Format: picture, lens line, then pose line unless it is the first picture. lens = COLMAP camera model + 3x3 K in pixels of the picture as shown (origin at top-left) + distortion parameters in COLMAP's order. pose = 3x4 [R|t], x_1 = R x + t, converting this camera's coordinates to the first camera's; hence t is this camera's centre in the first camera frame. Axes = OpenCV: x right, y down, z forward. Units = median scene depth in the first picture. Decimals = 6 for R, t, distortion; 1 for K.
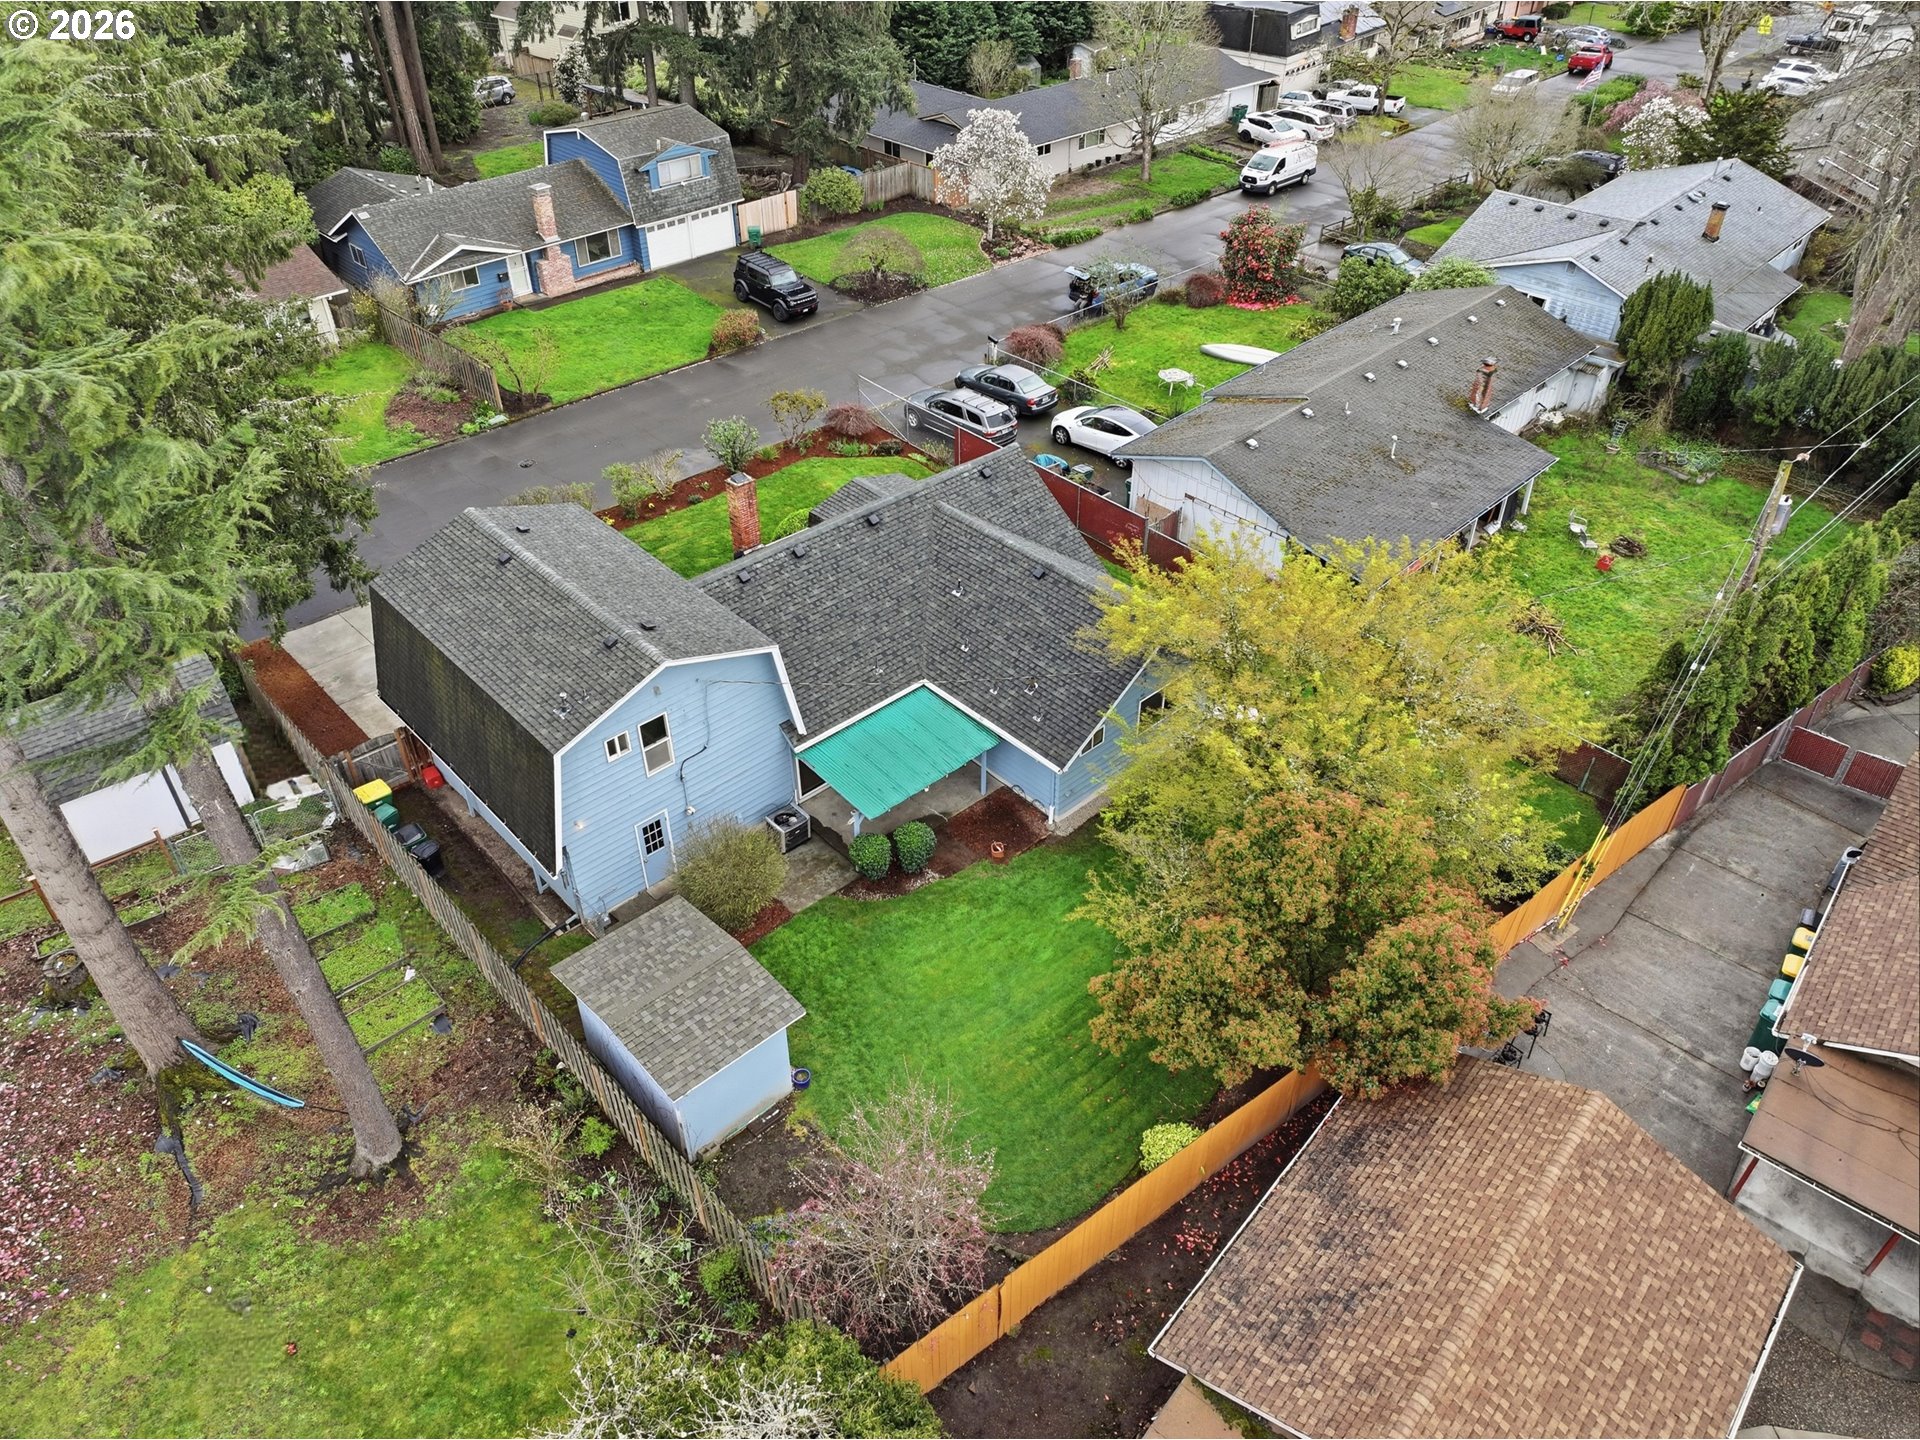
lens RADIAL K [[1364.4, 0, 960.0], [0, 1364.4, 720.0], [0, 0, 1]] dist [0.011662, 0.002559]
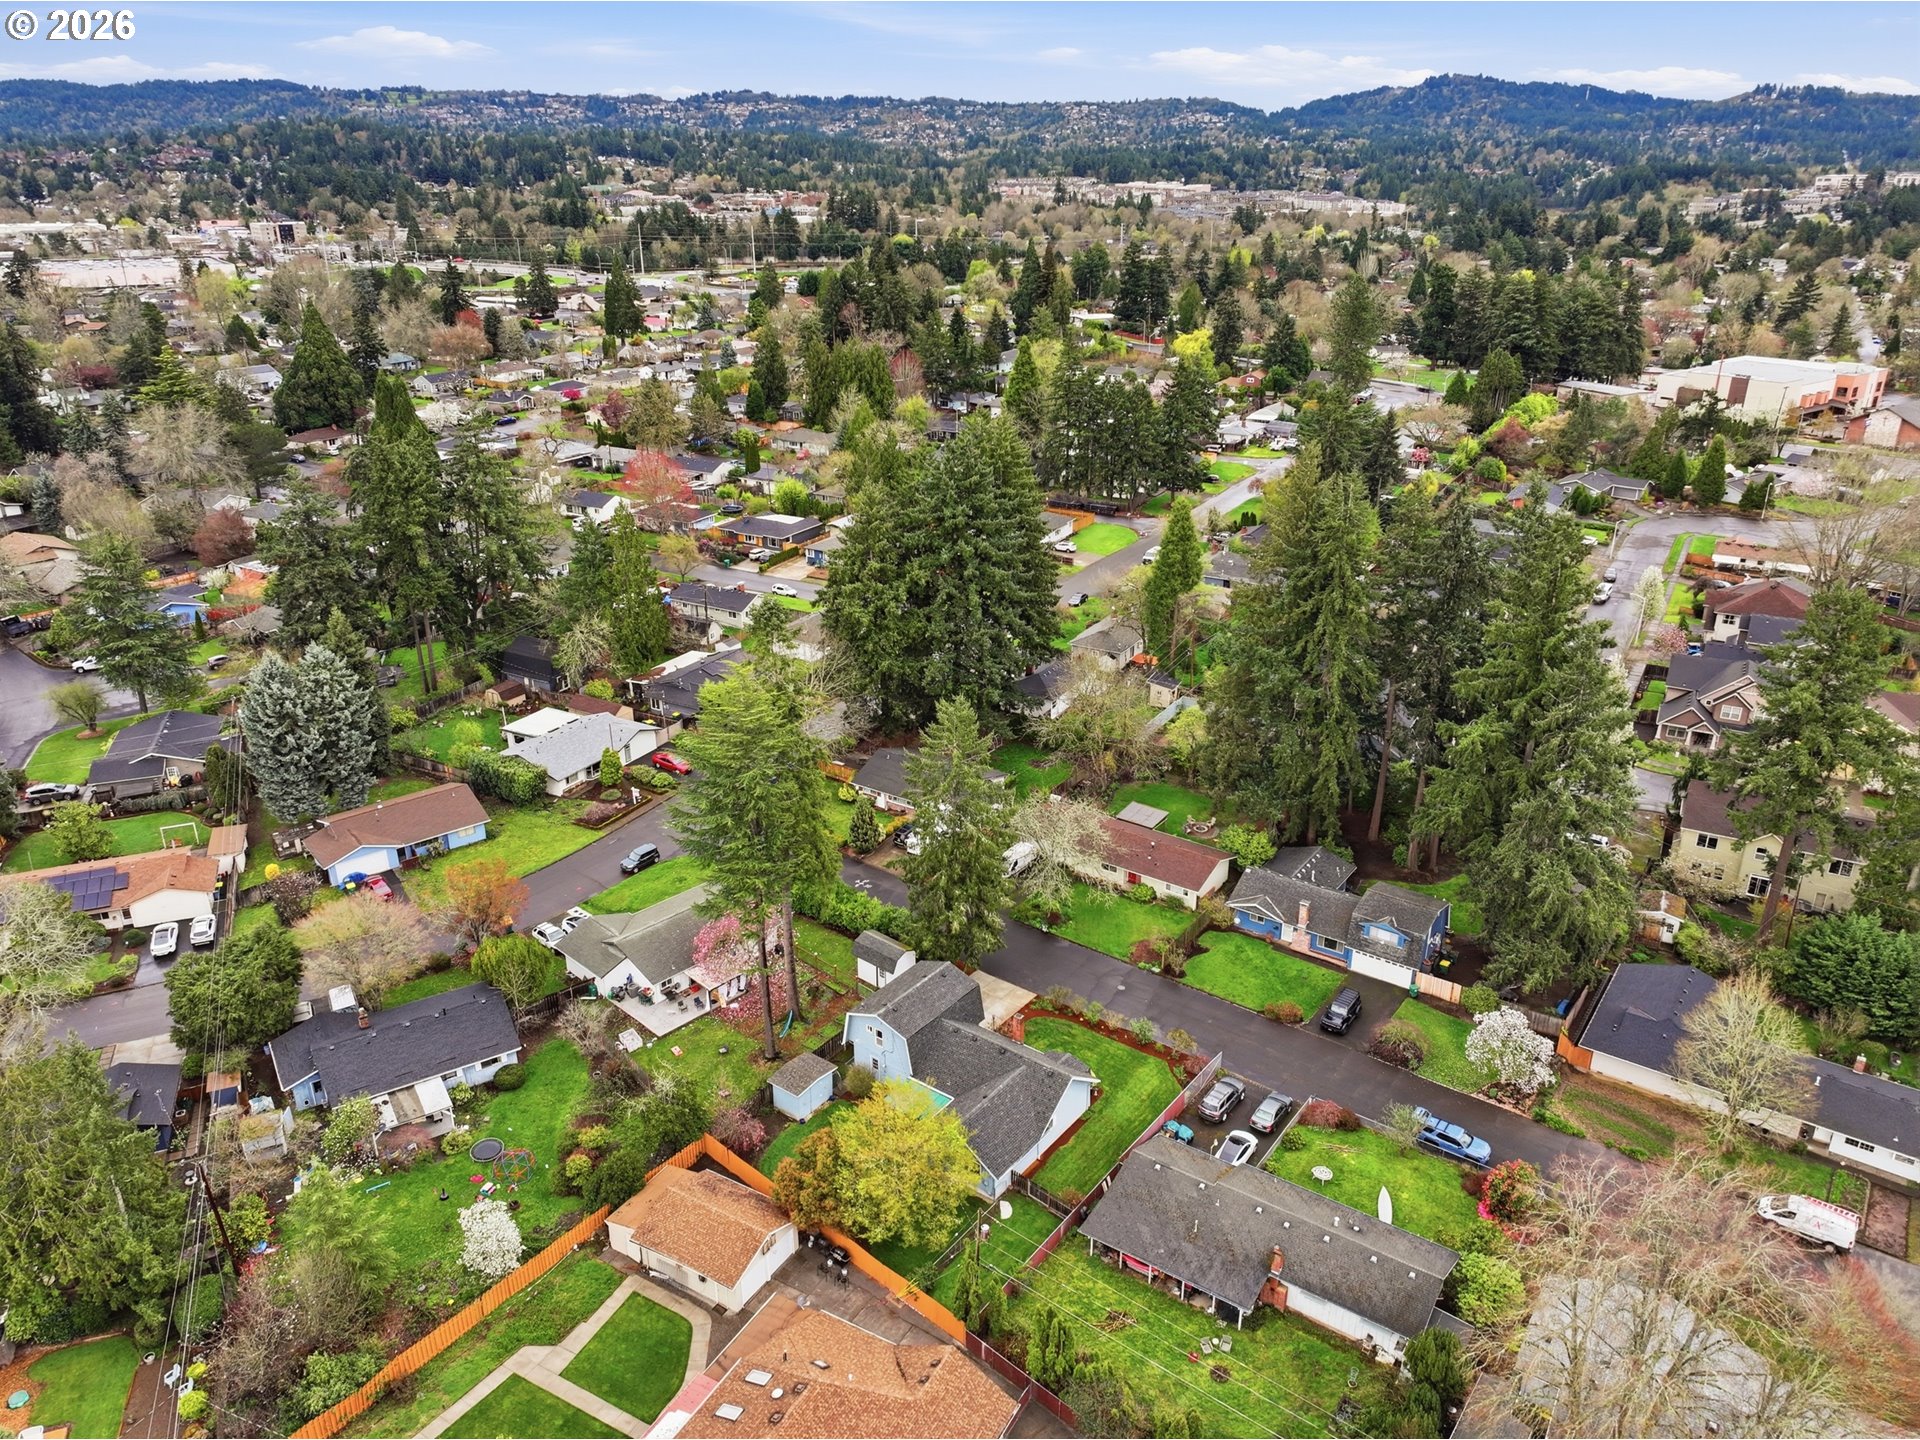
lens RADIAL K [[1364.4, 0, 960.0], [0, 1364.4, 720.0], [0, 0, 1]] dist [0.011662, 0.002559]
pose [[0.184005, 0.380274, -0.906385, 1.240308], [-0.603770, 0.771385, 0.201064, -0.670686], [0.775631, 0.510251, 0.371537, -0.231796]]
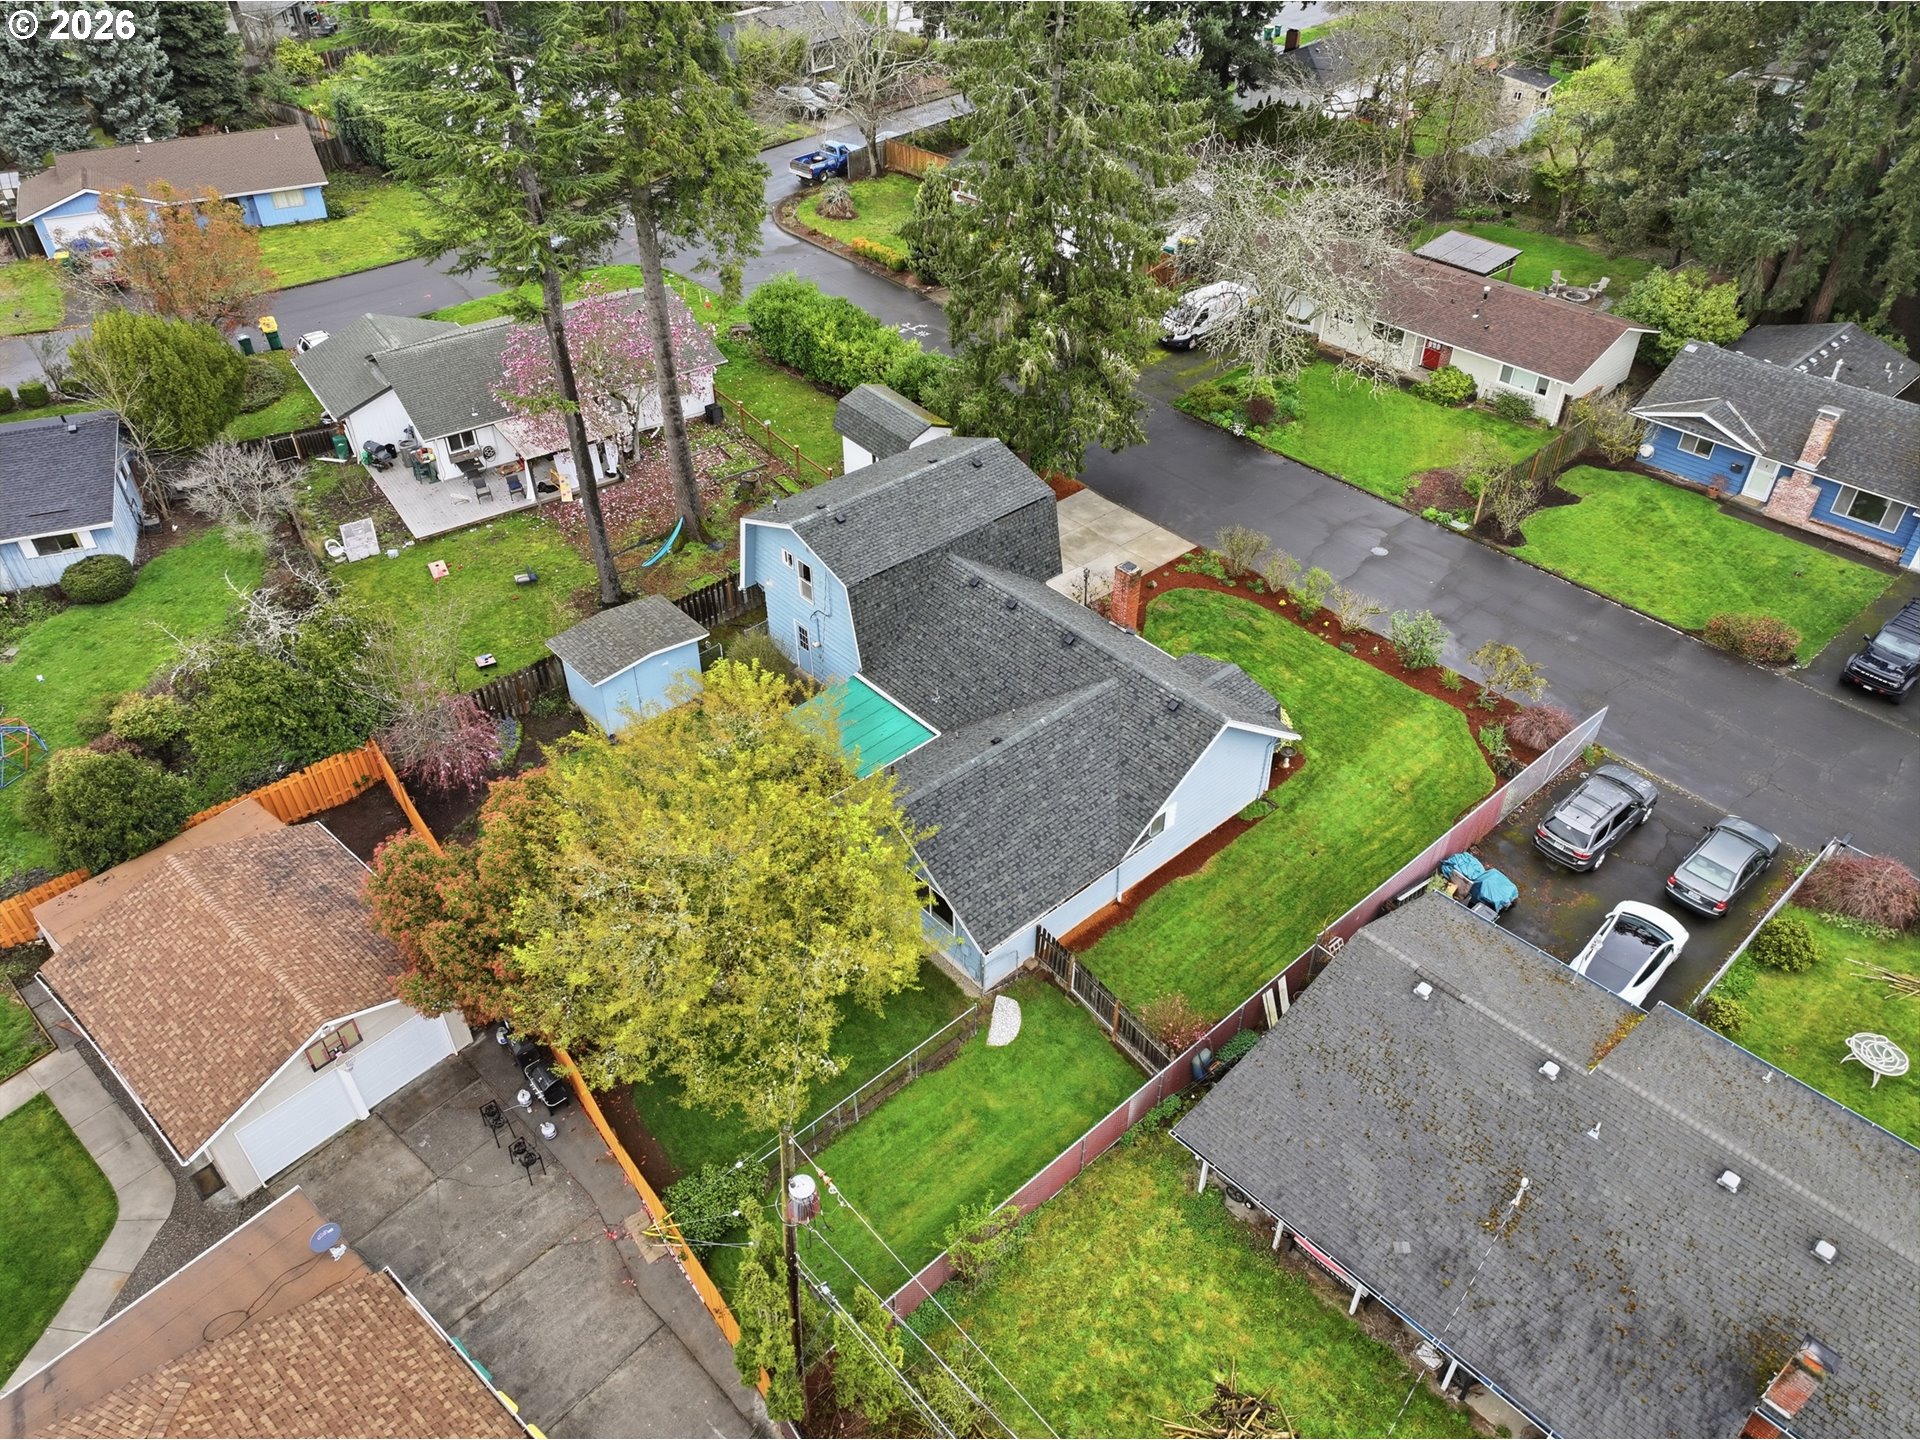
lens RADIAL K [[1364.4, 0, 960.0], [0, 1364.4, 720.0], [0, 0, 1]] dist [0.011662, 0.002559]
pose [[-0.013627, 0.625314, -0.780254, 0.496877], [-0.615070, 0.609990, 0.499602, -0.357334], [0.788355, 0.486719, 0.376299, 0.320714]]
